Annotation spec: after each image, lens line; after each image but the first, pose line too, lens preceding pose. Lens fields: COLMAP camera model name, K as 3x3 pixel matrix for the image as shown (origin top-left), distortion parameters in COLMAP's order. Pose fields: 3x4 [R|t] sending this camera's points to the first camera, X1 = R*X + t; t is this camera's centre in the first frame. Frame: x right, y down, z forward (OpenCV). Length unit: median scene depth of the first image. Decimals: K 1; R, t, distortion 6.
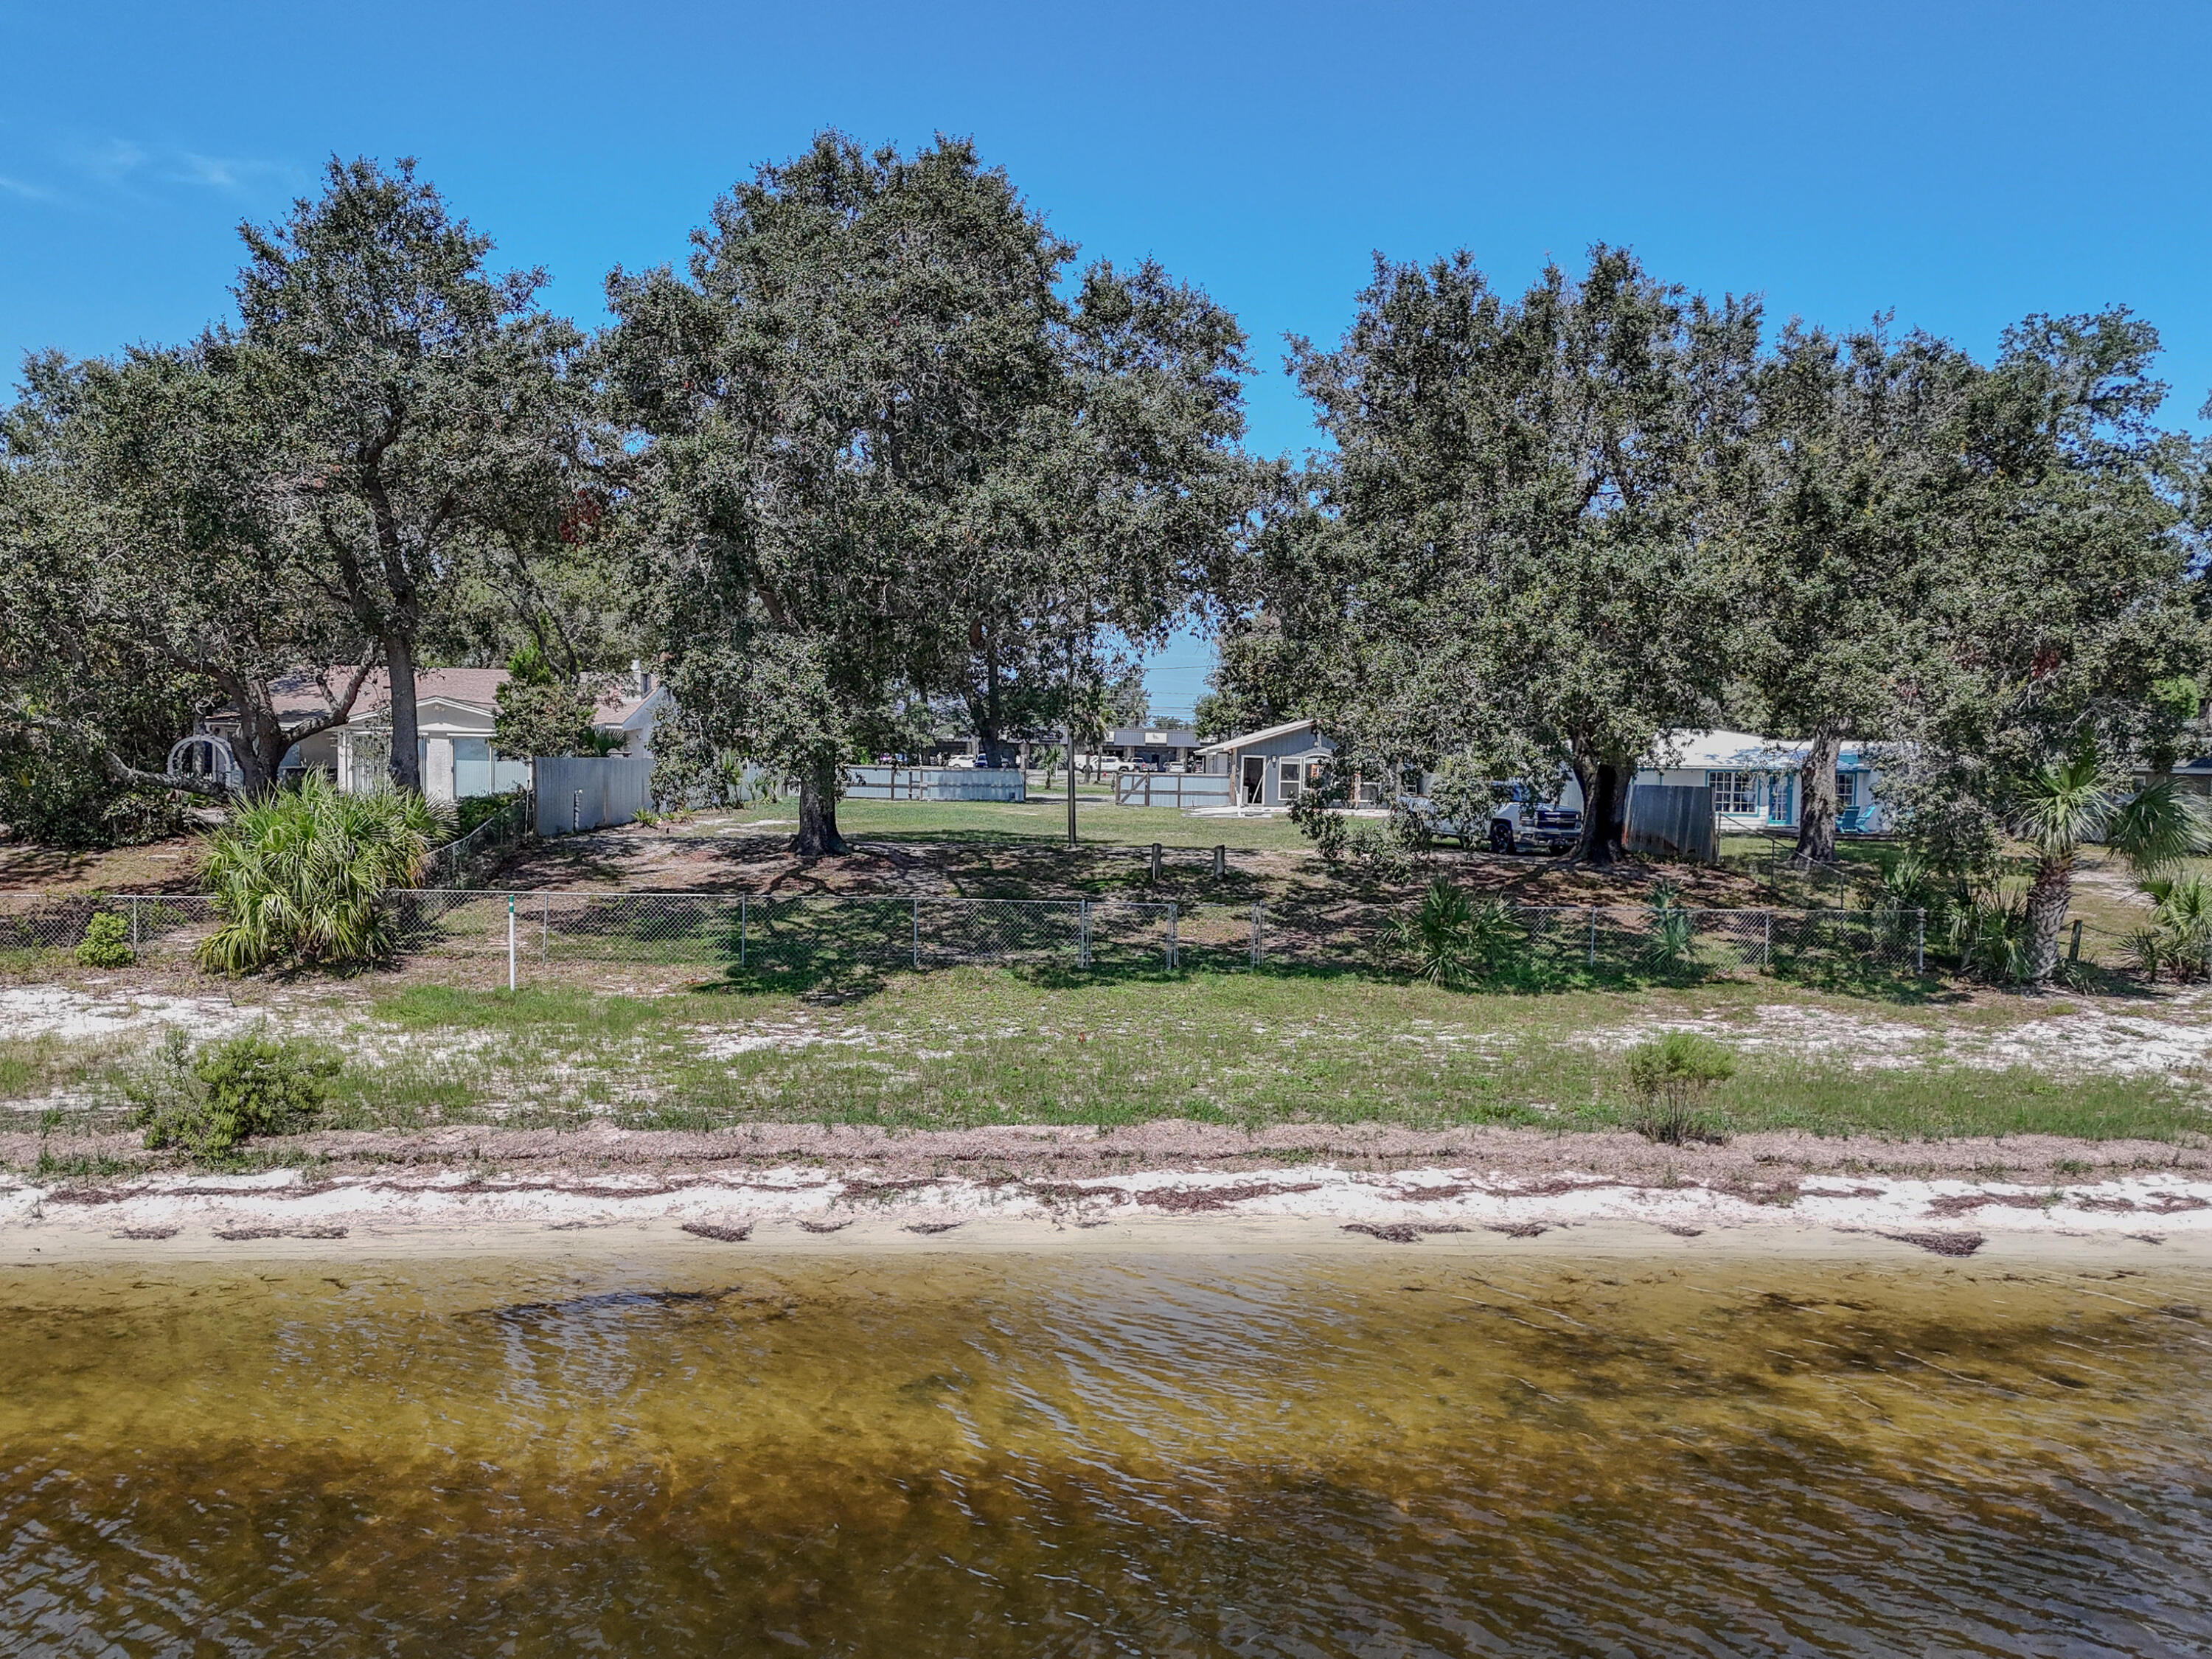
lens RADIAL K [[1575.0, 0, 1106.8], [0, 1575.0, 846.3], [0, 0, 1]] dist [0.056431, -0.050721]
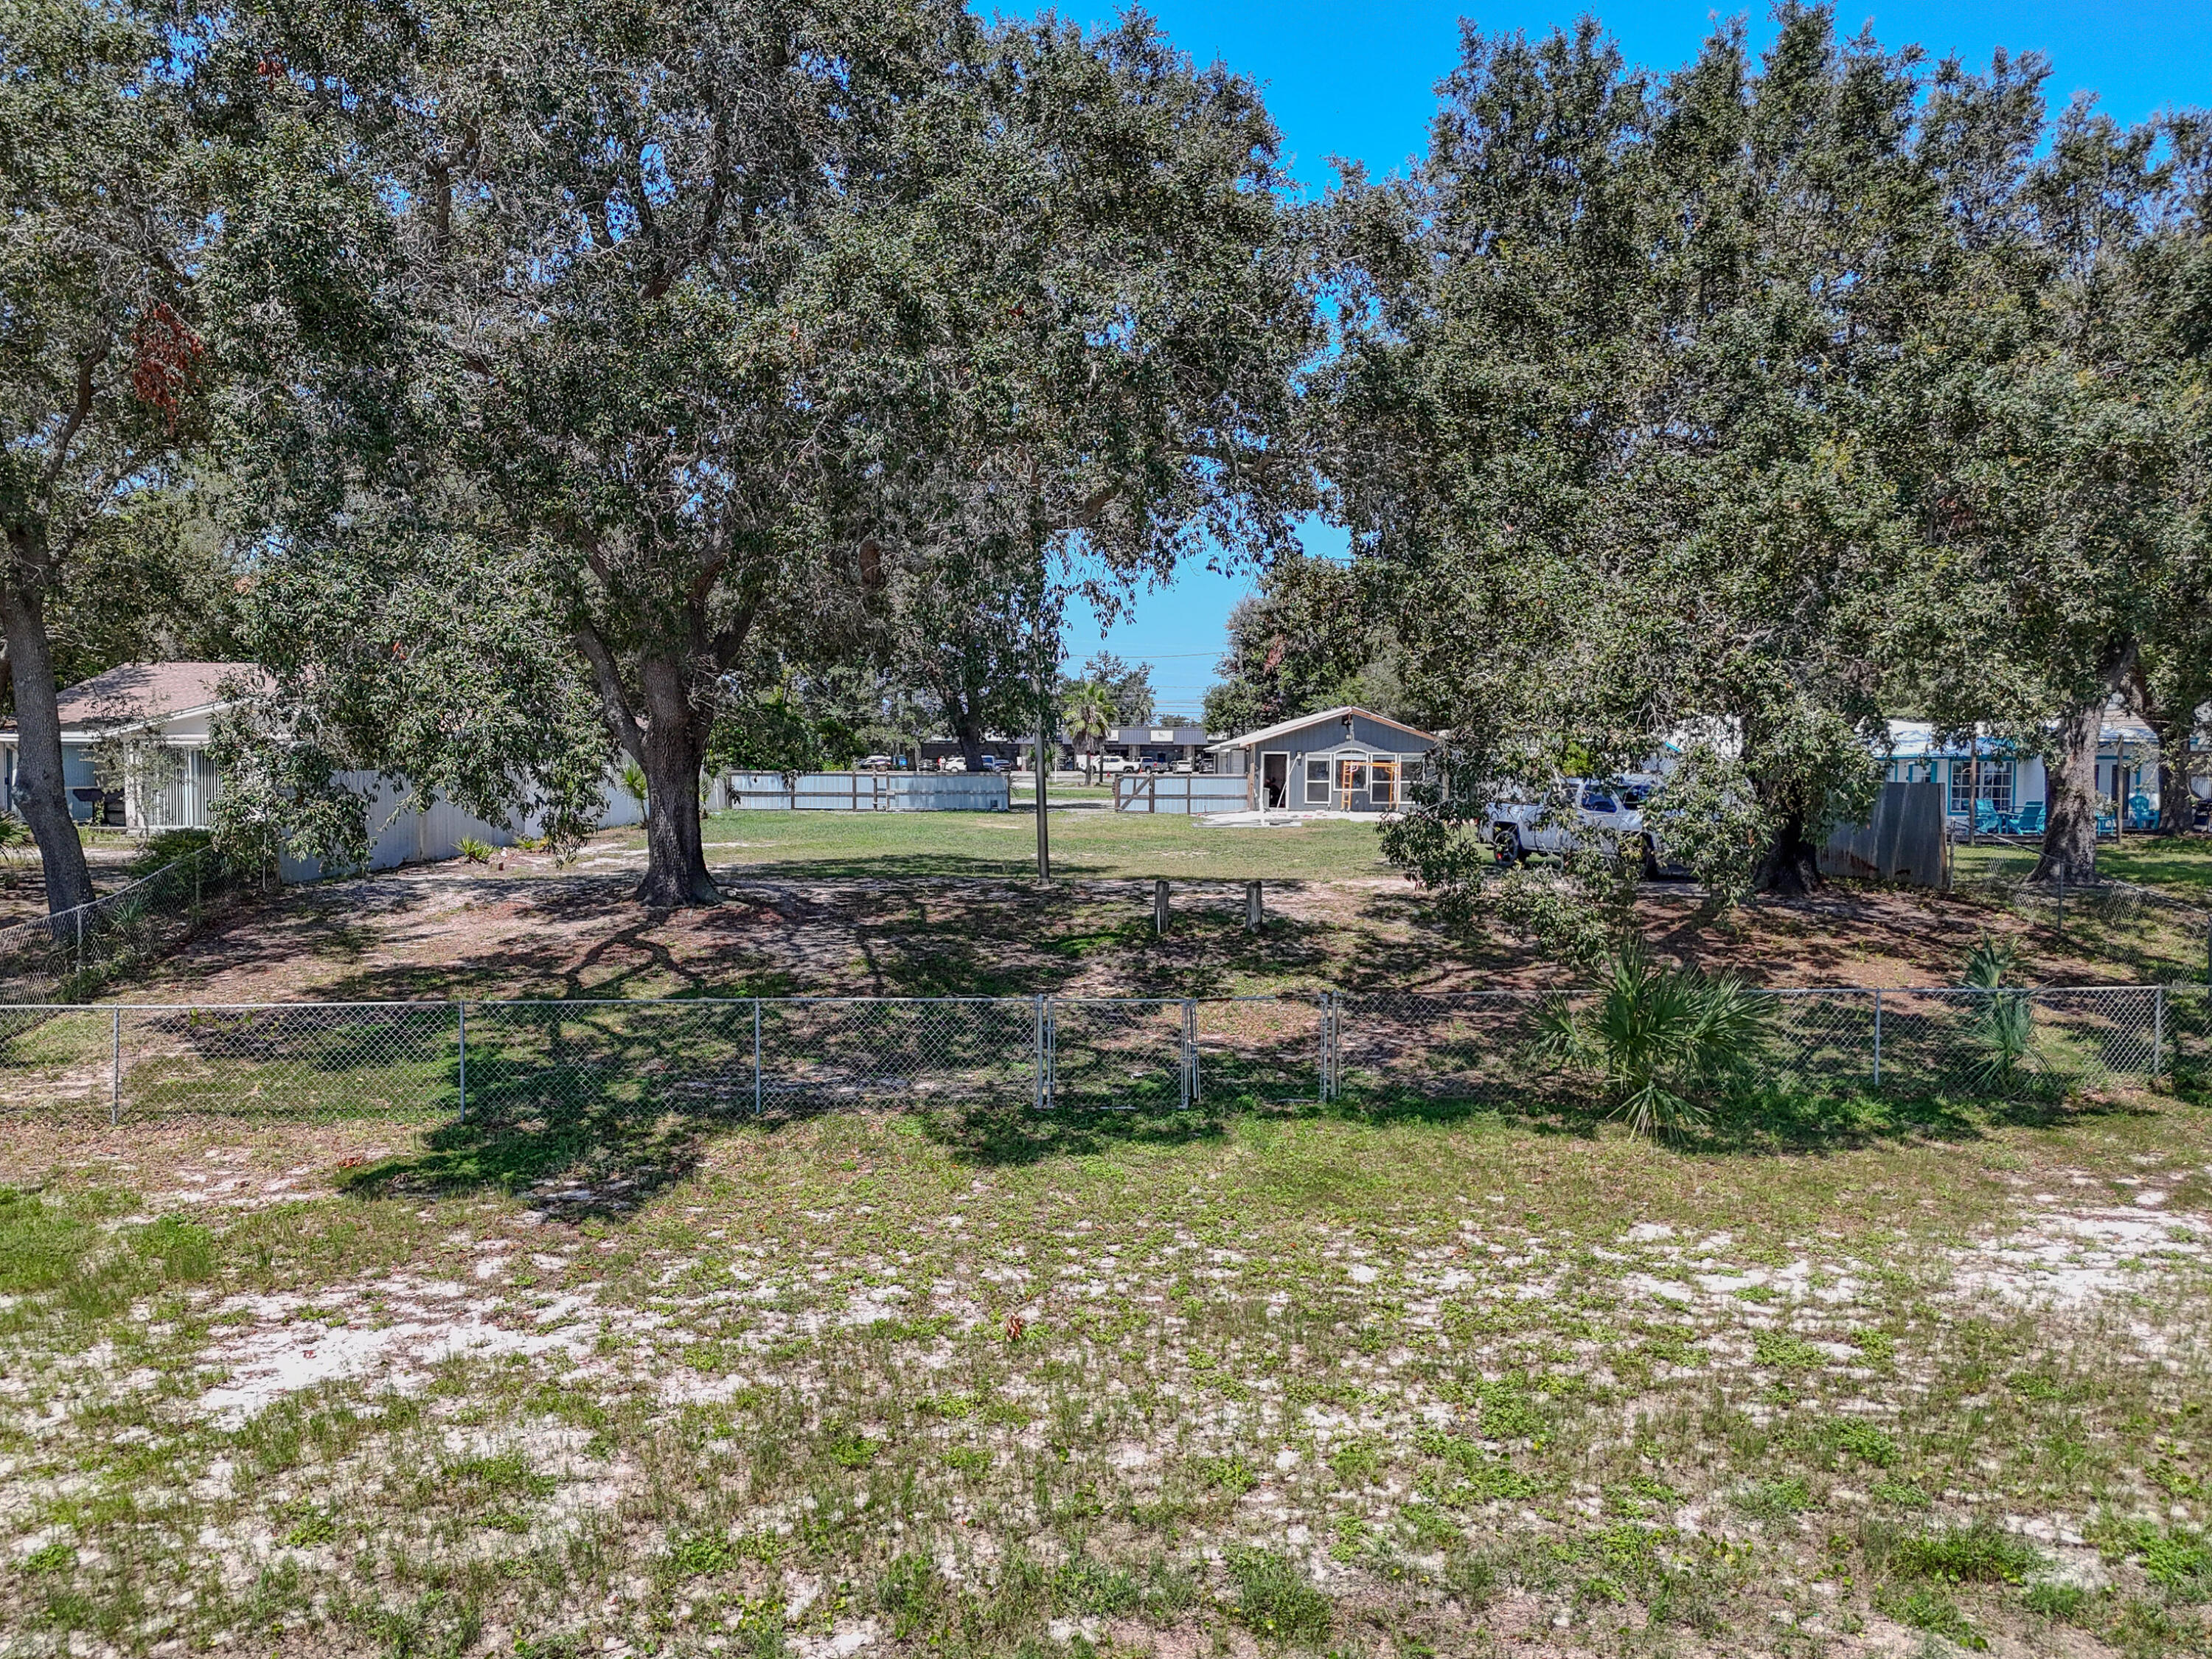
lens RADIAL K [[1575.0, 0, 1106.8], [0, 1575.0, 846.3], [0, 0, 1]] dist [0.056431, -0.050721]
pose [[0.999831, -0.017640, -0.005136, 0.011616], [0.017641, 0.999844, 0.000244, -0.018131], [0.005131, -0.000334, 0.999987, 0.323549]]
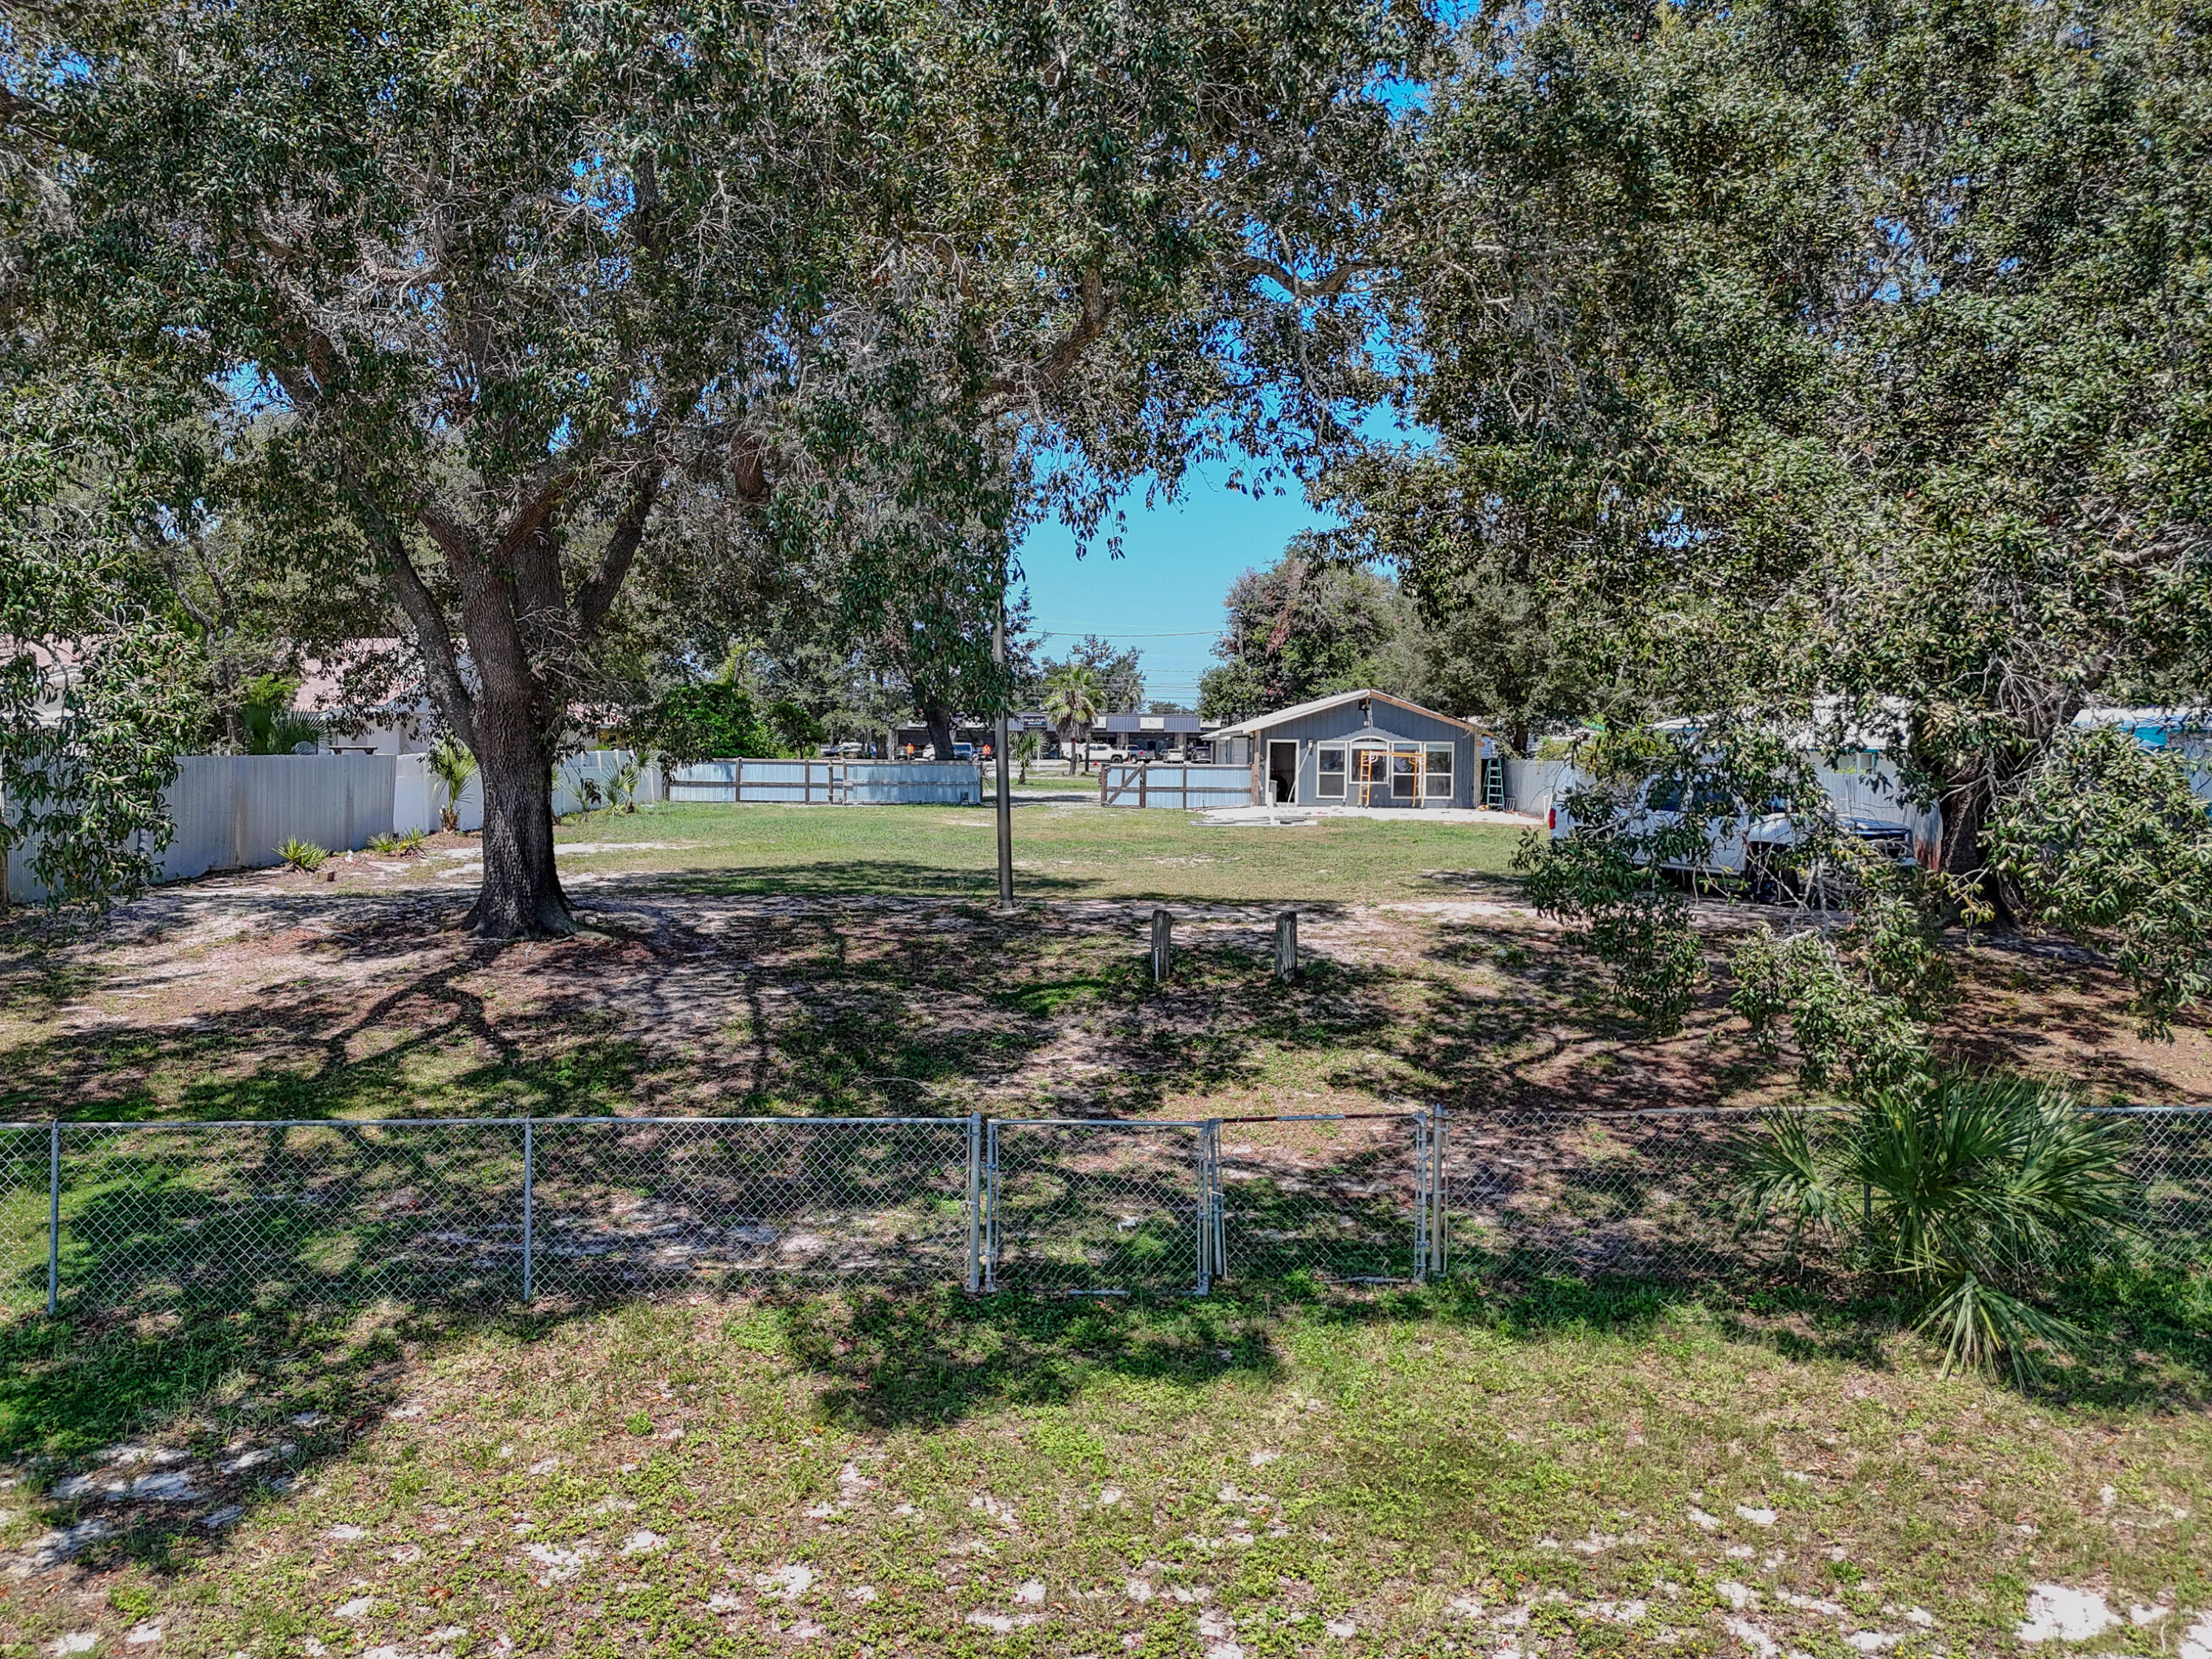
lens RADIAL K [[1626.6, 0, 1058.8], [0, 1626.6, 828.0], [0, 0, 1]] dist [0.049165, -0.034244]
pose [[0.999582, -0.011867, -0.026353, 0.012943], [0.011713, 0.999914, -0.005983, -0.026308], [0.026421, 0.005672, 0.999635, 0.490593]]
